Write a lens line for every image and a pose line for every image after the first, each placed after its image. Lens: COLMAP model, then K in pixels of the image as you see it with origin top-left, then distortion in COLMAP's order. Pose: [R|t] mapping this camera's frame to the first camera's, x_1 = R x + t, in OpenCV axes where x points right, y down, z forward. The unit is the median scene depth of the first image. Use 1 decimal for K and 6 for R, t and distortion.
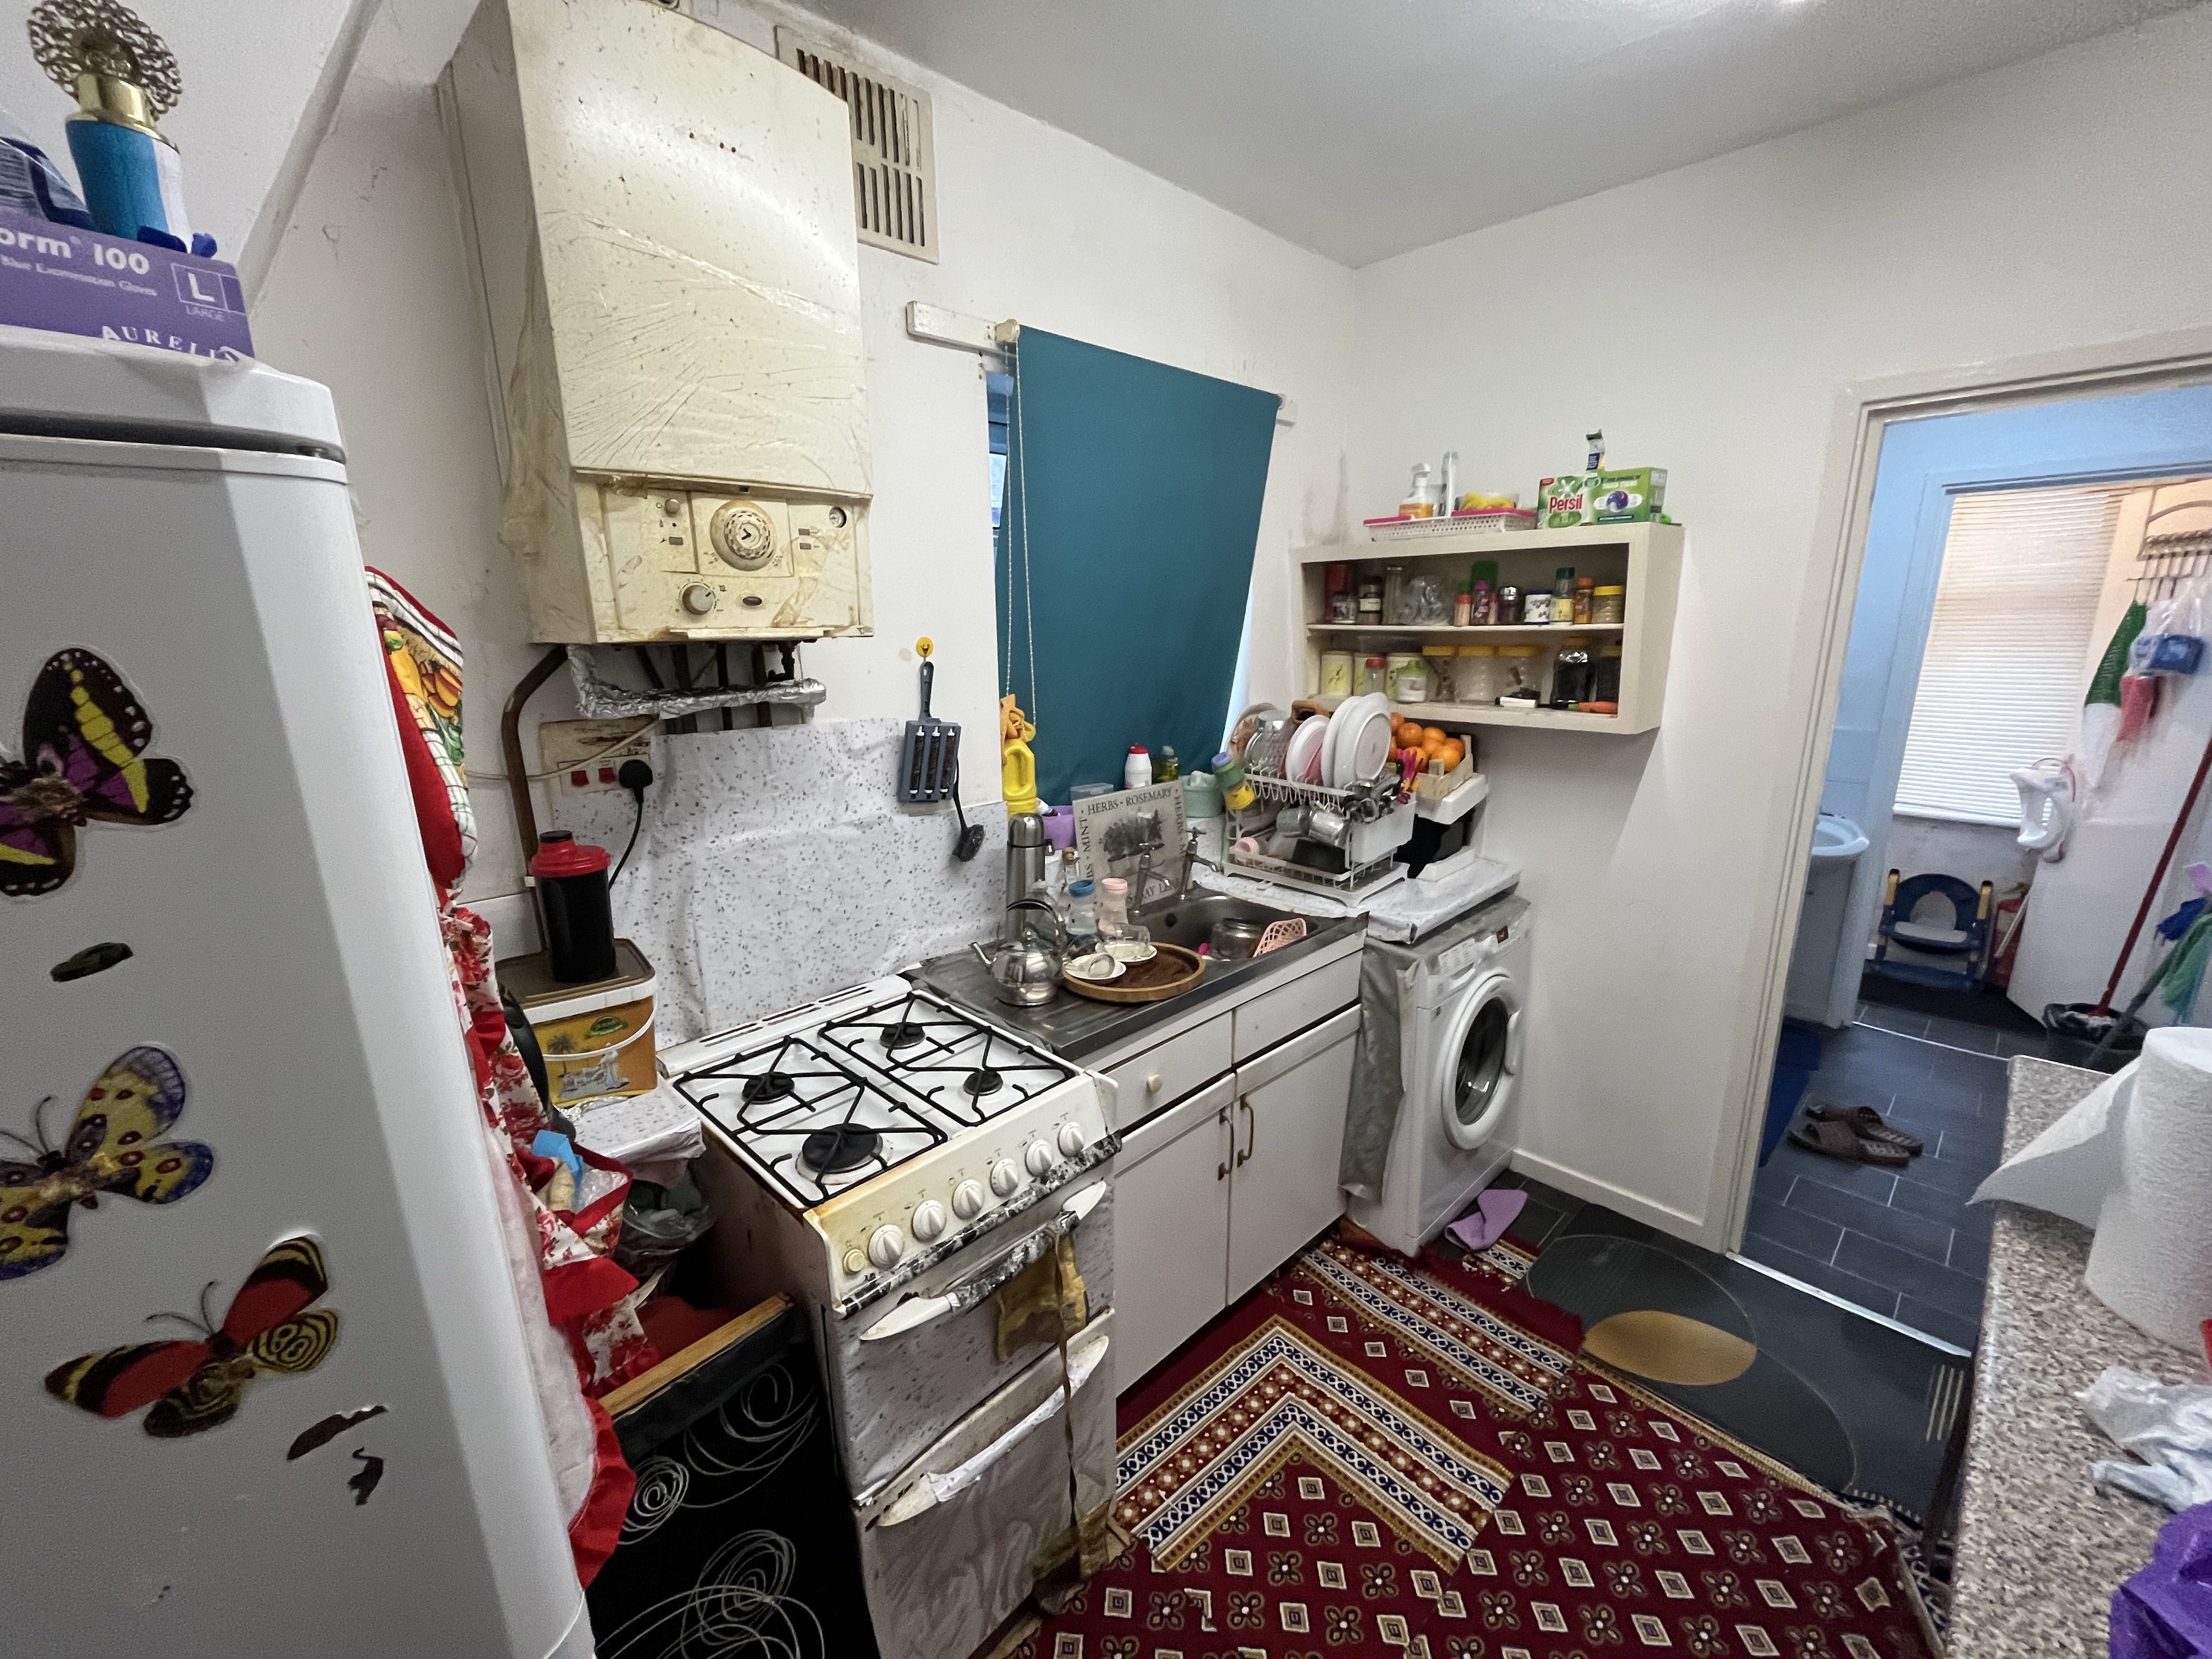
lens RADIAL K [[893.7, 0, 1103.9], [0, 893.7, 831.3], [0, 0, 1]] dist [-0.002447, -0.000749]
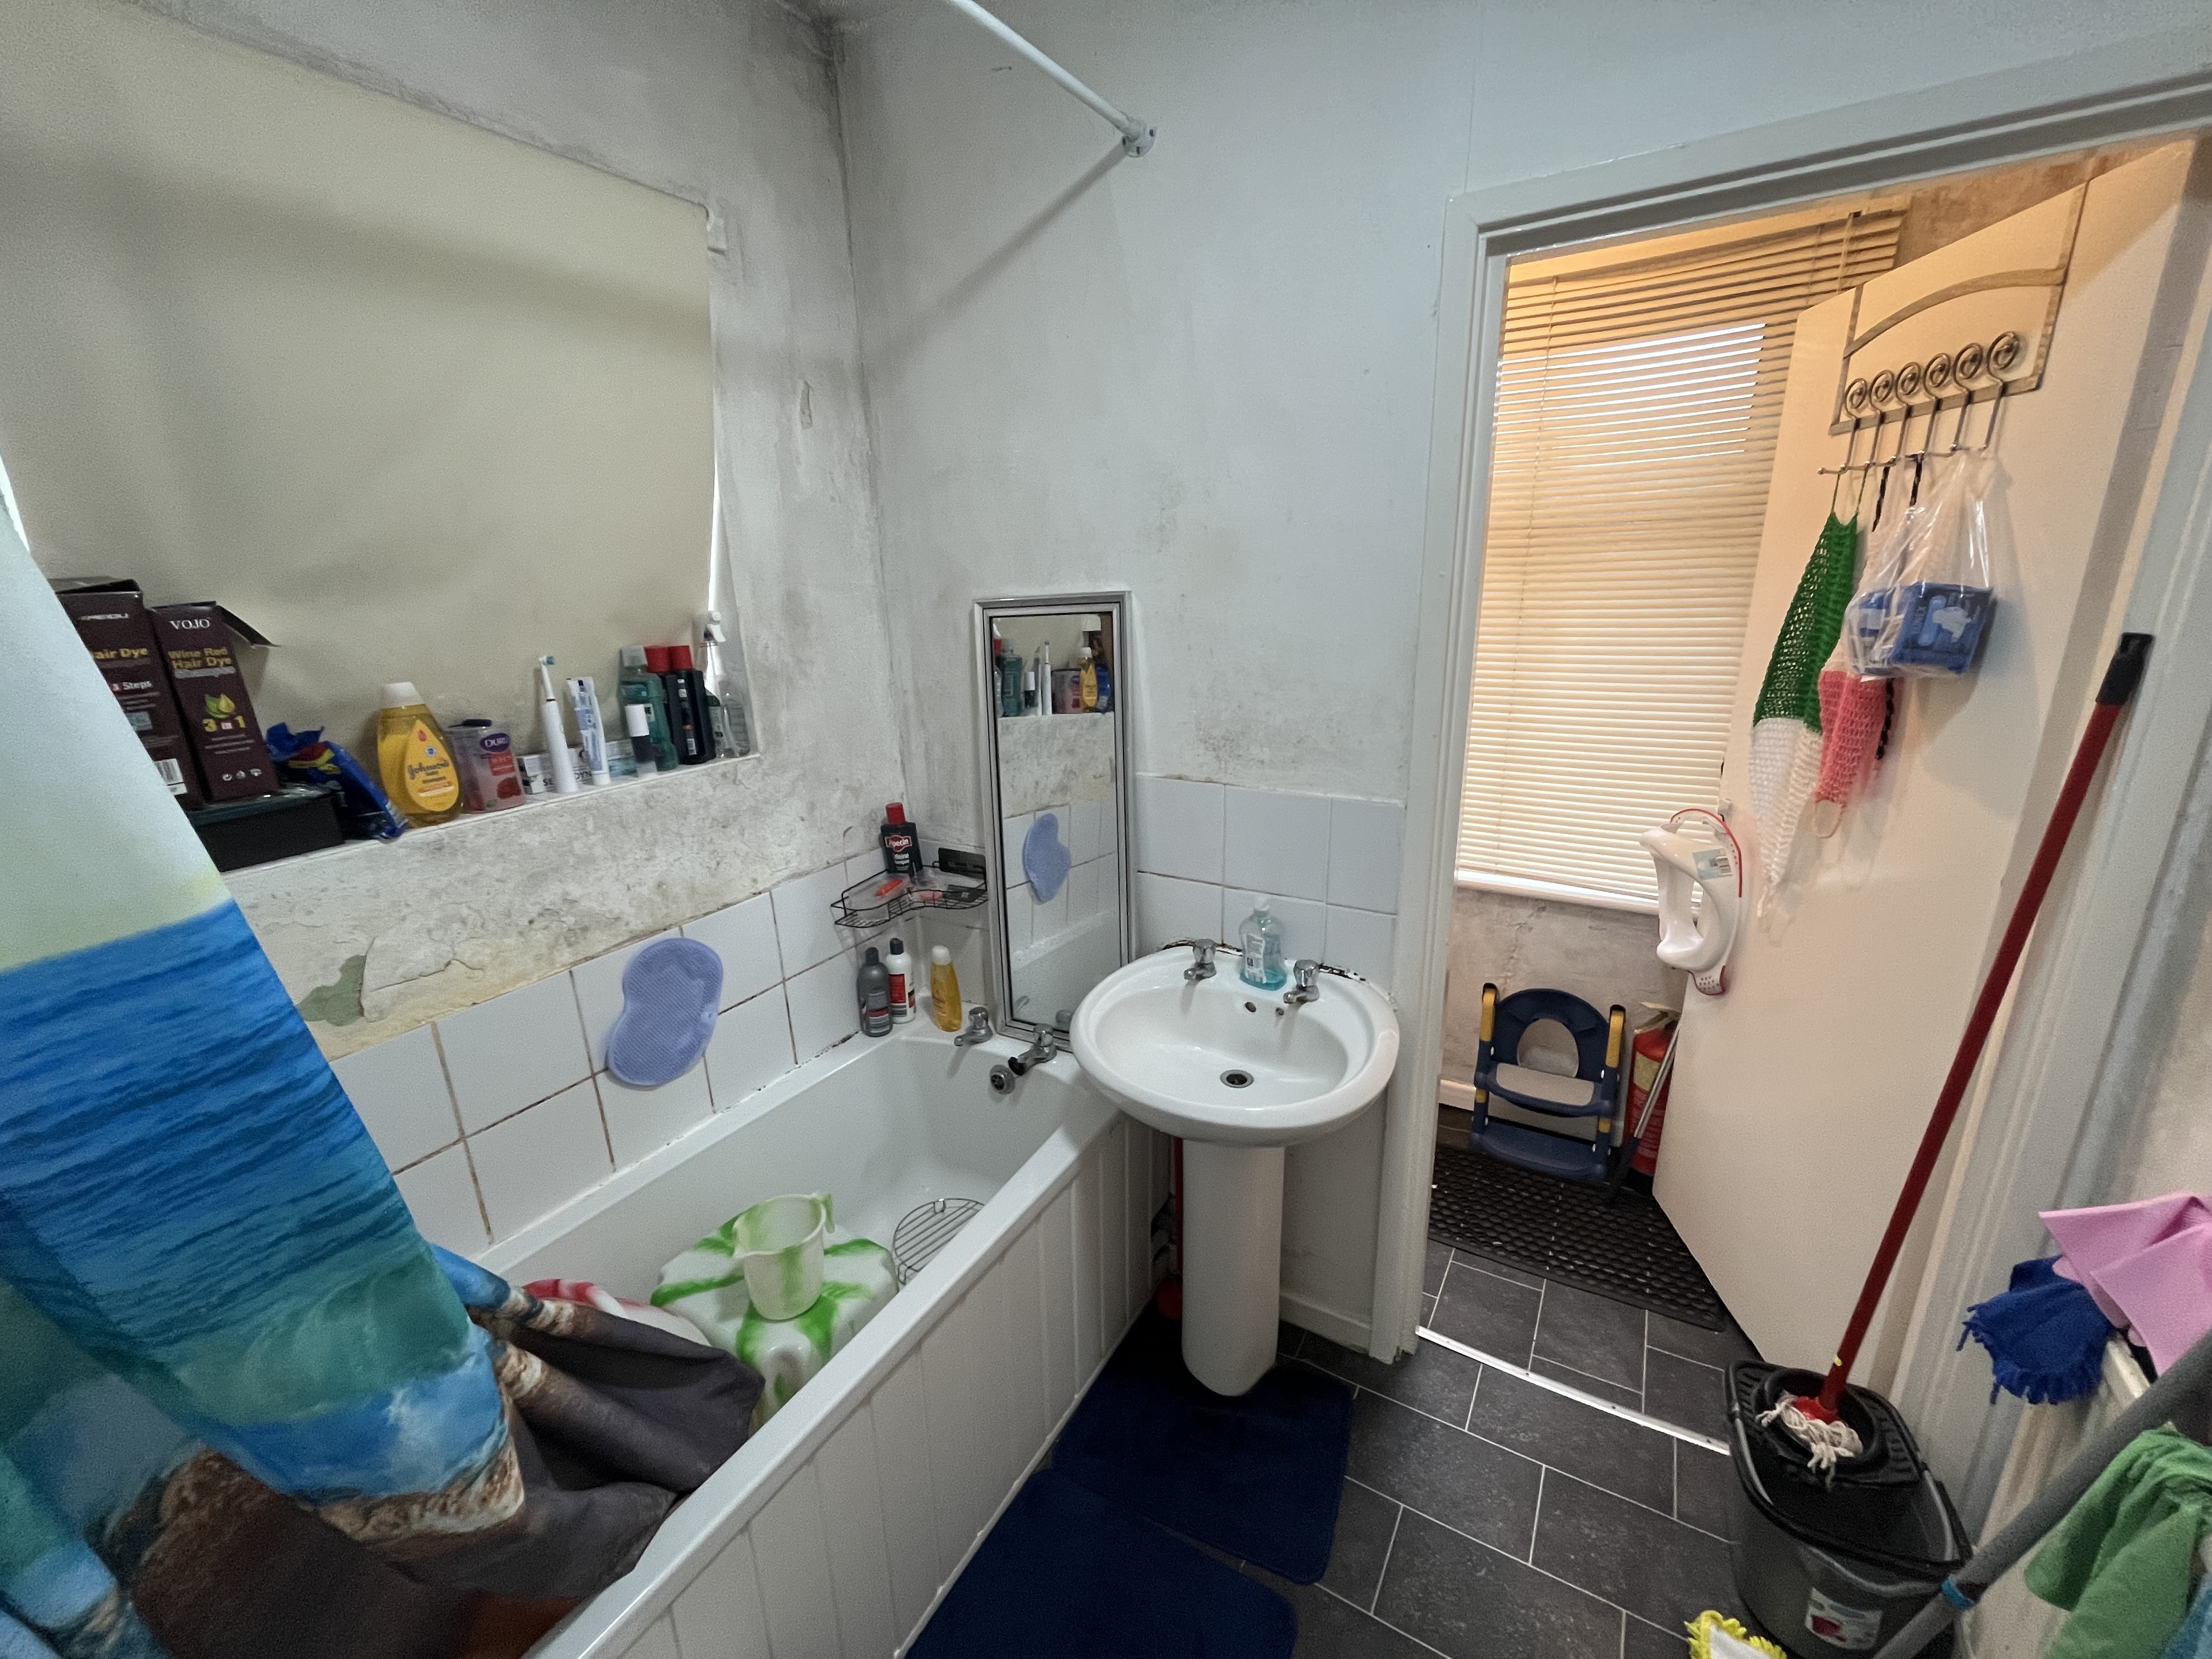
lens RADIAL K [[893.7, 0, 1102.4], [0, 893.7, 834.4], [0, 0, 1]] dist [-0.002447, -0.000749]
pose [[0.963742, -0.089289, 0.251453, 0.573331], [0.078500, 0.995524, 0.052635, -0.128658], [-0.255028, -0.030987, 0.966437, 0.566791]]
